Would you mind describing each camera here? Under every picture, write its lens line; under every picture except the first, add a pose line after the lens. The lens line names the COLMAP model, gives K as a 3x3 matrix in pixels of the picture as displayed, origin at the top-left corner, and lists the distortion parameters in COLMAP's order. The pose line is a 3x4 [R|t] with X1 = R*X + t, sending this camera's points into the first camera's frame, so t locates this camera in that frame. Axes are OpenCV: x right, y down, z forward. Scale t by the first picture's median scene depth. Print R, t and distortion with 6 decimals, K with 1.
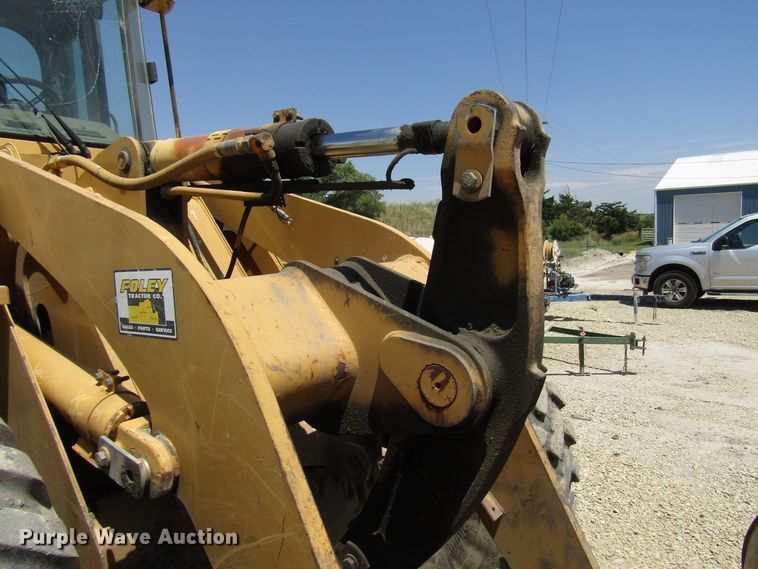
lens RADIAL K [[539.0, 0, 377.1], [0, 539.0, 286.5], [0, 0, 1]] dist [-0.020329, 0.000630]
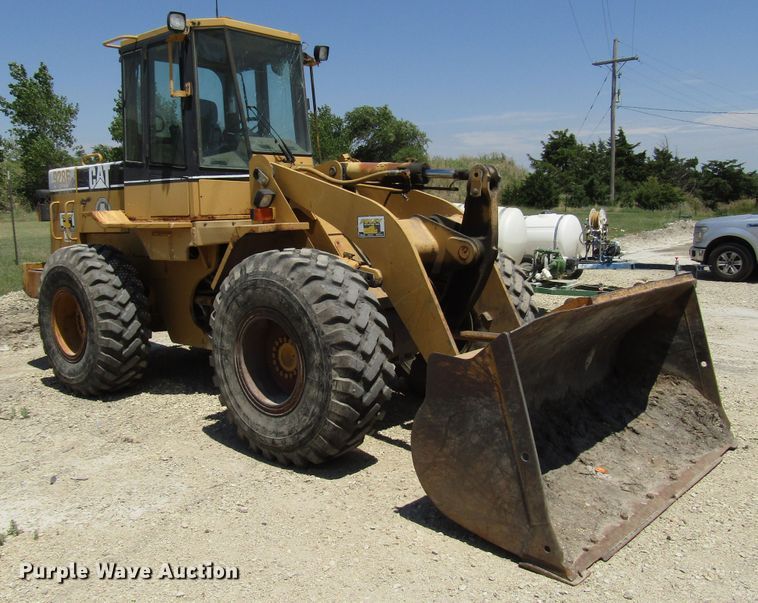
lens RADIAL K [[704.8, 0, 382.0], [0, 704.8, 299.9], [0, 0, 1]] dist [-0.045393, 0.000000]
pose [[0.998855, 0.022932, -0.041981, -0.020508], [-0.020801, 0.998506, 0.050519, 0.027000], [0.043077, -0.049588, 0.997840, -0.338554]]
